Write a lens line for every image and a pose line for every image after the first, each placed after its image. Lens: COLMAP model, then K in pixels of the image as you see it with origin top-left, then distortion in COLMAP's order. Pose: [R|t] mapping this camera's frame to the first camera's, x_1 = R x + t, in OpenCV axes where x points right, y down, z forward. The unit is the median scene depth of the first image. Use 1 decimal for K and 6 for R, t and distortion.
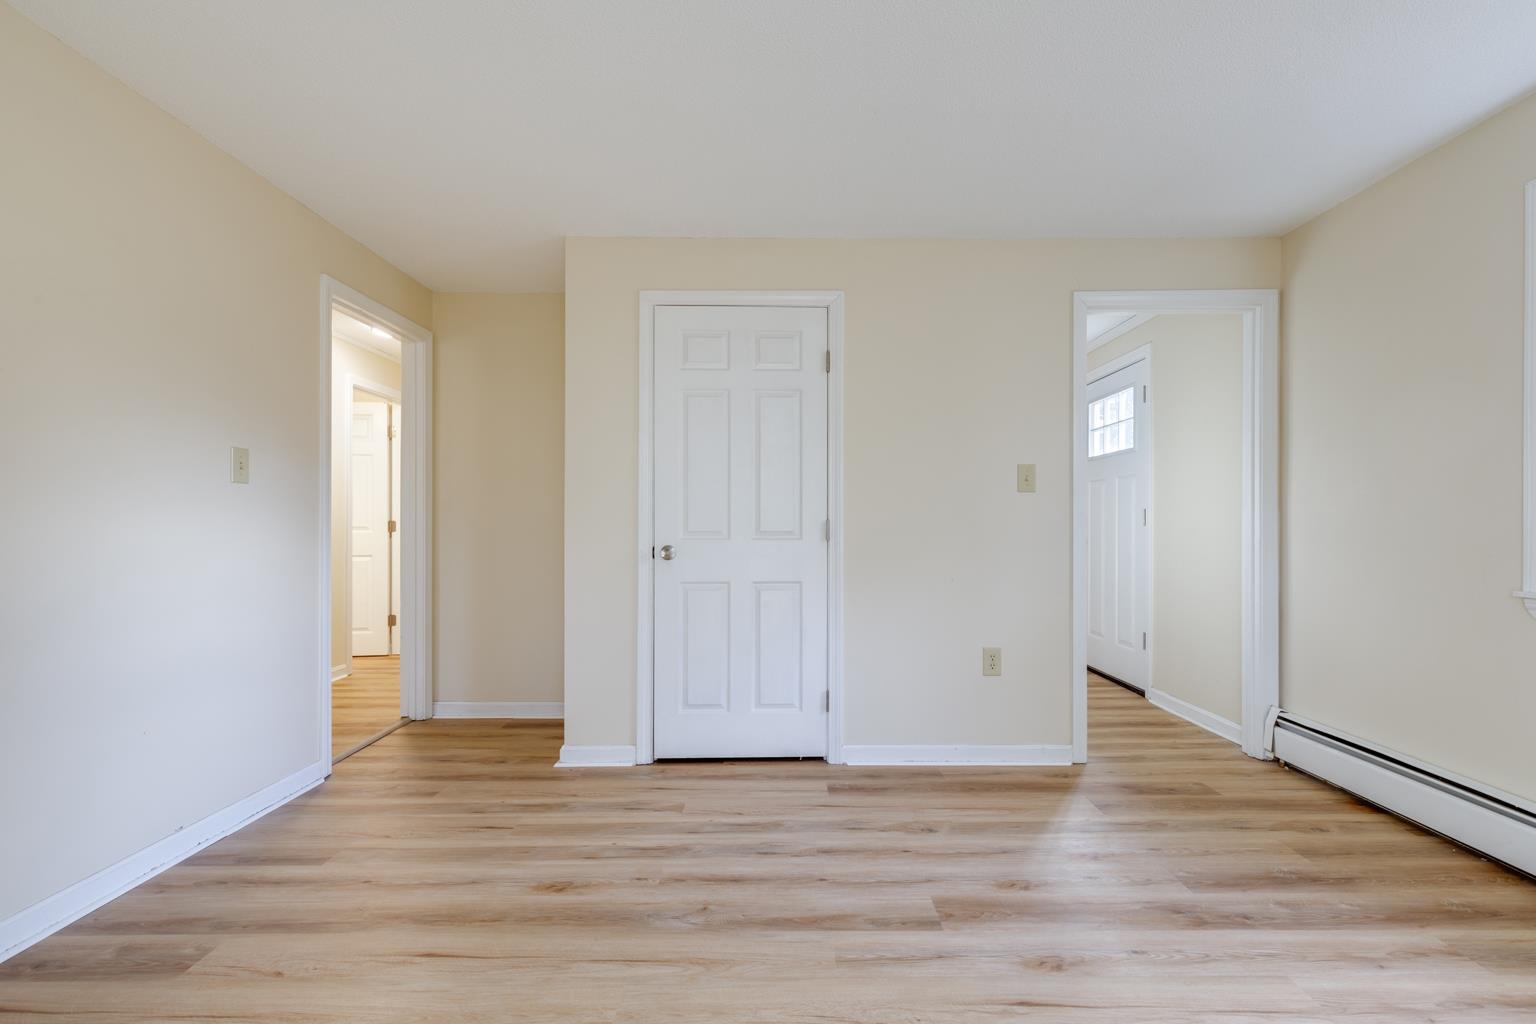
lens RADIAL K [[711.0, 0, 768.6], [0, 711.0, 517.1], [0, 0, 1]] dist [-0.000737, -0.000107]
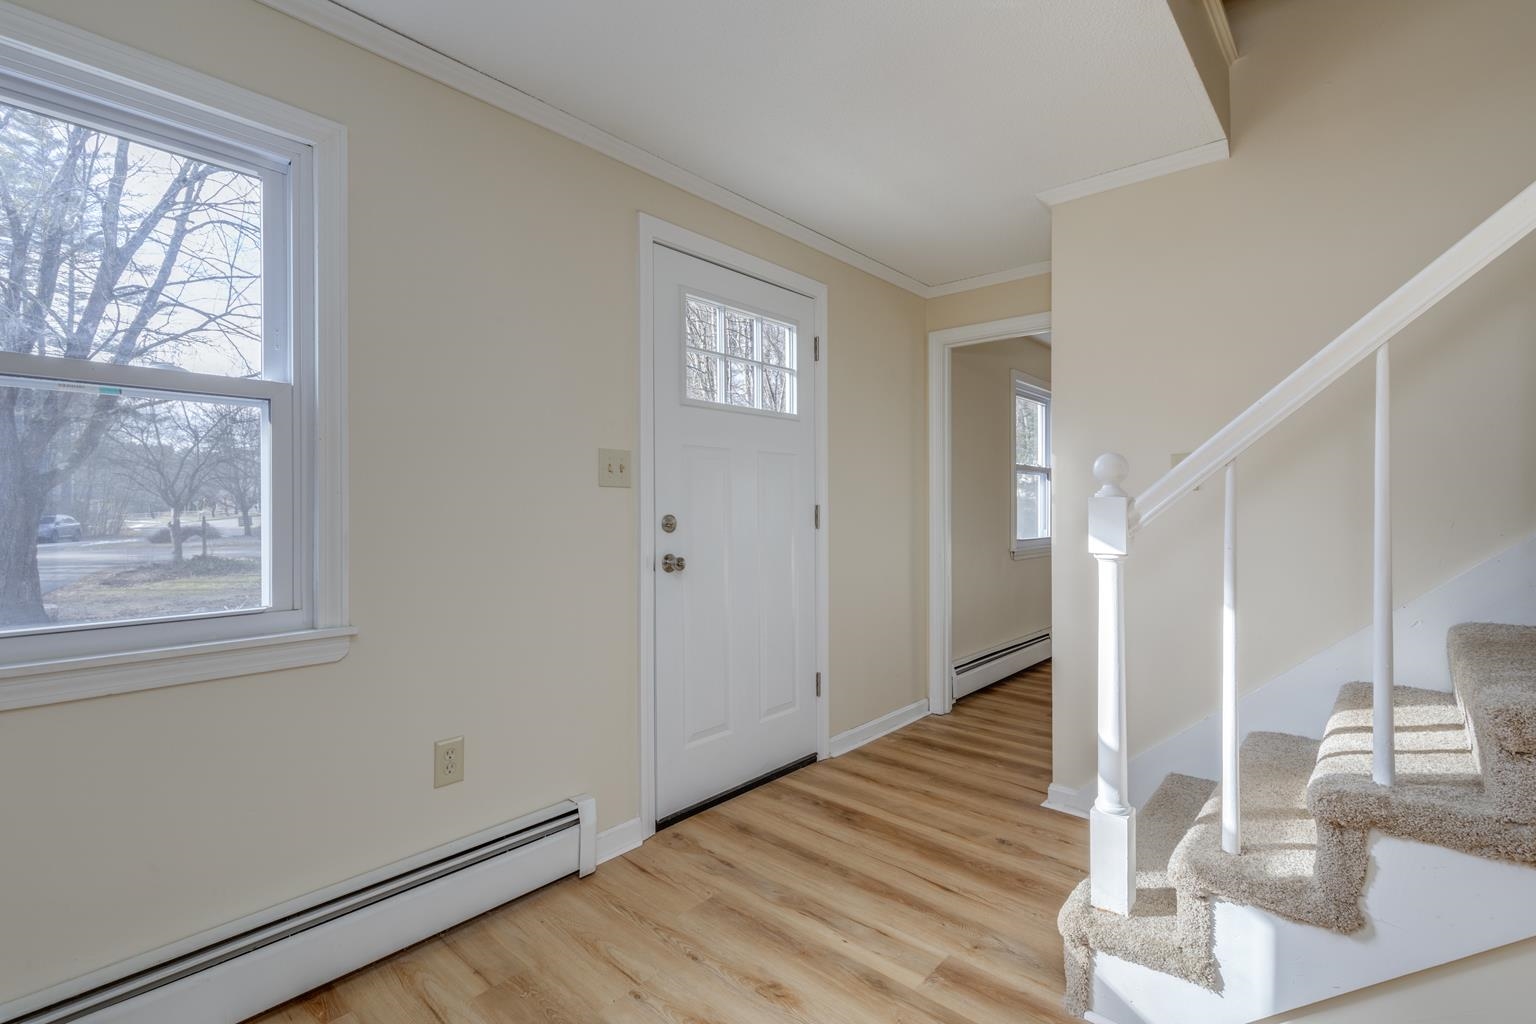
lens RADIAL K [[711.0, 0, 762.2], [0, 711.0, 505.9], [0, 0, 1]] dist [-0.000737, -0.000107]
pose [[-0.743944, -0.004121, 0.668230, 0.101016], [-0.007861, 0.999966, -0.002585, -0.009816], [-0.668196, -0.007176, -0.743951, 2.001660]]
